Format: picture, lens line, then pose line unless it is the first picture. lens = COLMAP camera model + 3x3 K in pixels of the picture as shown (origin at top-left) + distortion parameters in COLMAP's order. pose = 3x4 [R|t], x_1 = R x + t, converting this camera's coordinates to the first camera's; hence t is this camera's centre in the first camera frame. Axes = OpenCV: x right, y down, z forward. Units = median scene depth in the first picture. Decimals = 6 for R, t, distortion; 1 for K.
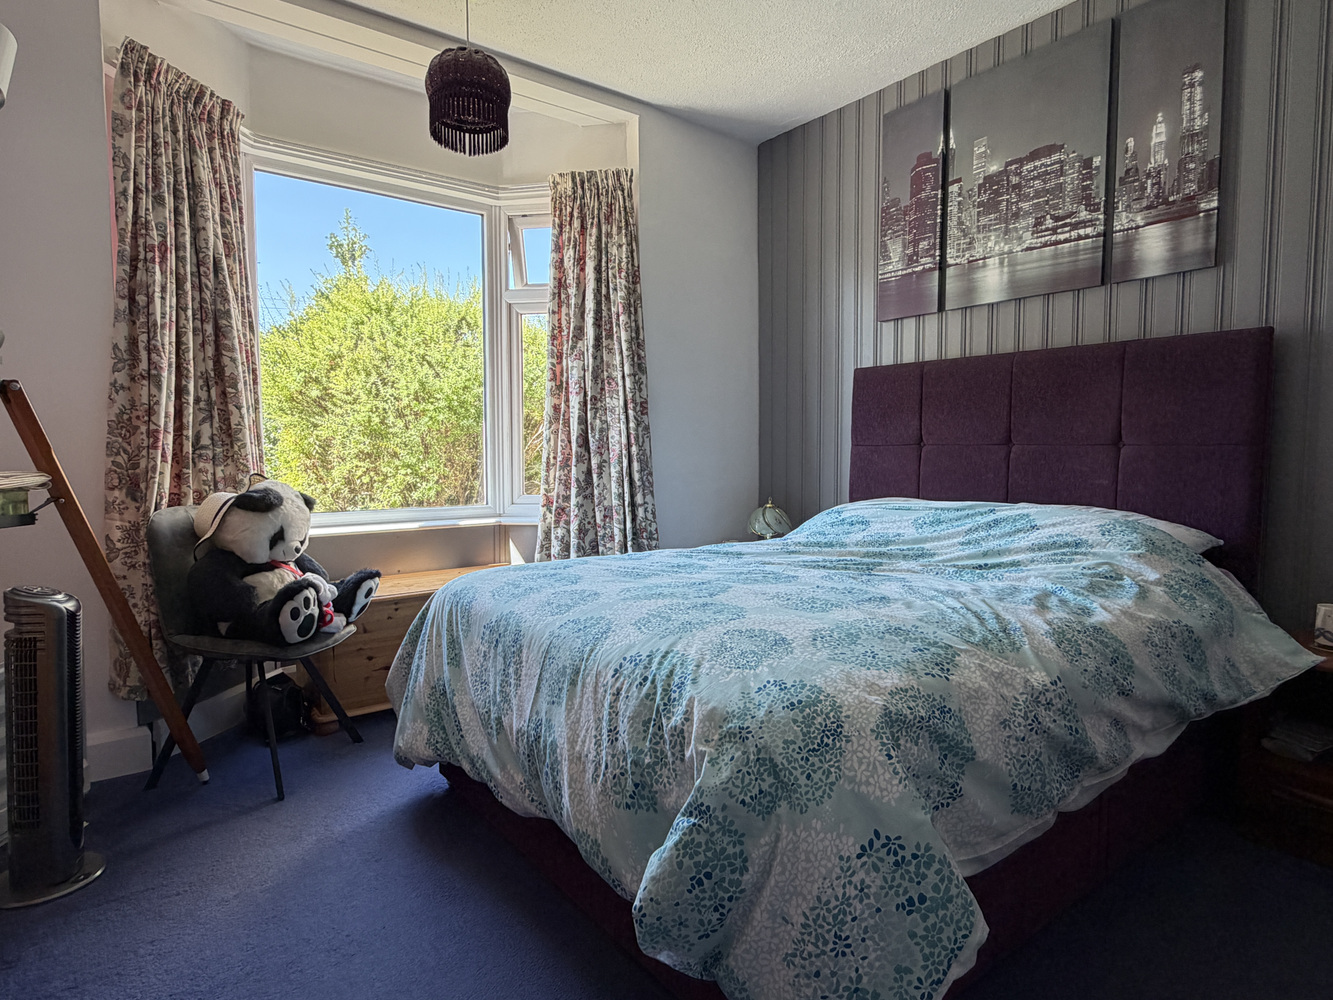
lens RADIAL K [[746.2, 0, 666.5], [0, 746.2, 500.0], [0, 0, 1]] dist [-0.001671, -0.000535]
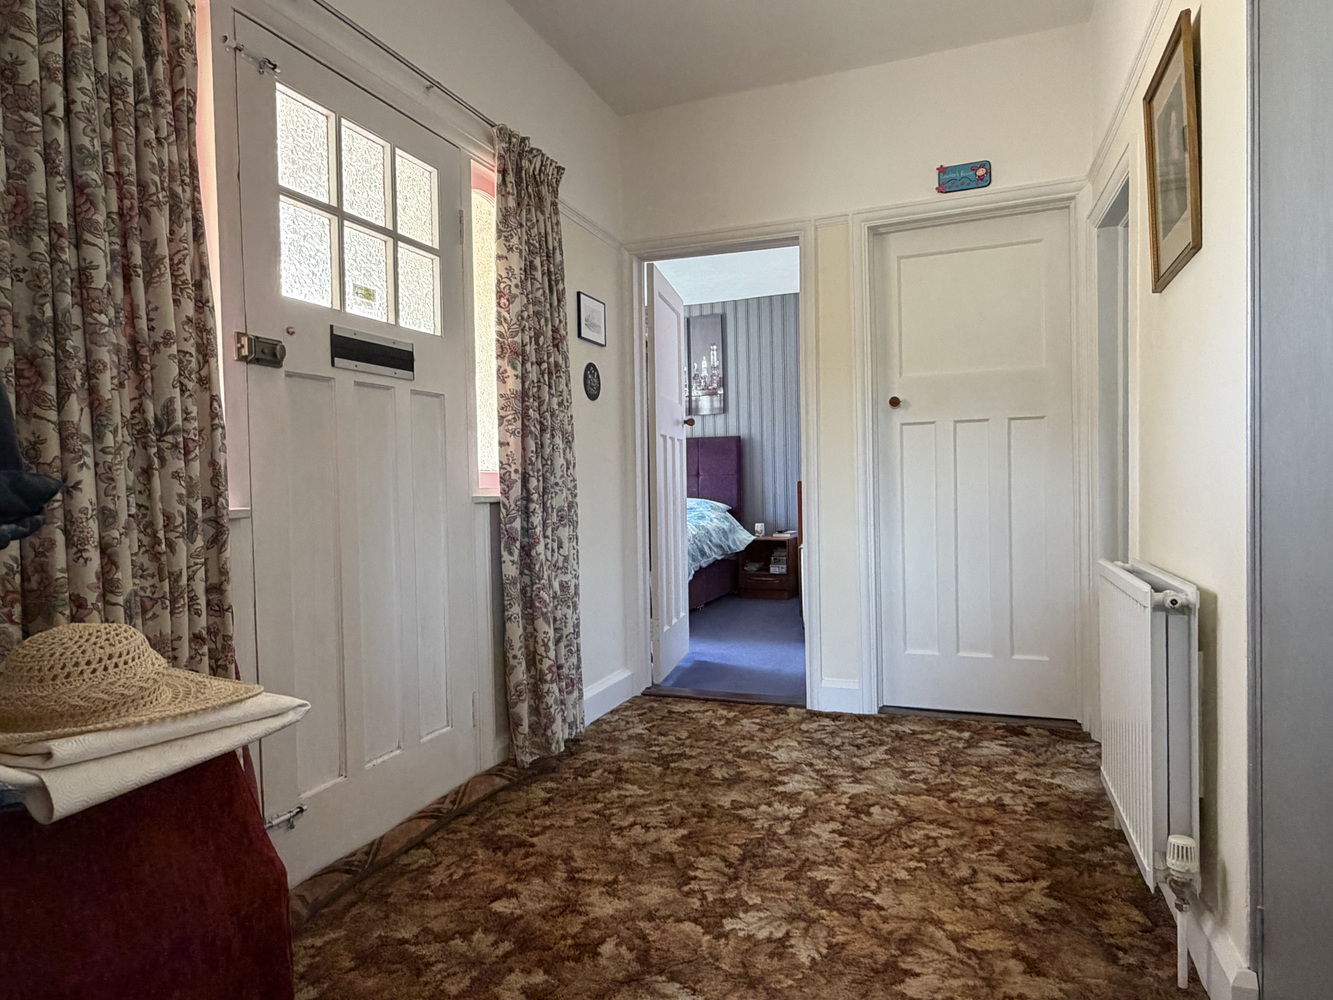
lens RADIAL K [[807.9, 0, 666.5], [0, 807.9, 500.0], [0, 0, 1]] dist [0.000663, 0.001873]
pose [[0.851005, -0.029018, 0.524355, -1.108706], [0.055967, 0.997797, -0.035613, 0.121633], [-0.522167, 0.059654, 0.850755, -1.535734]]
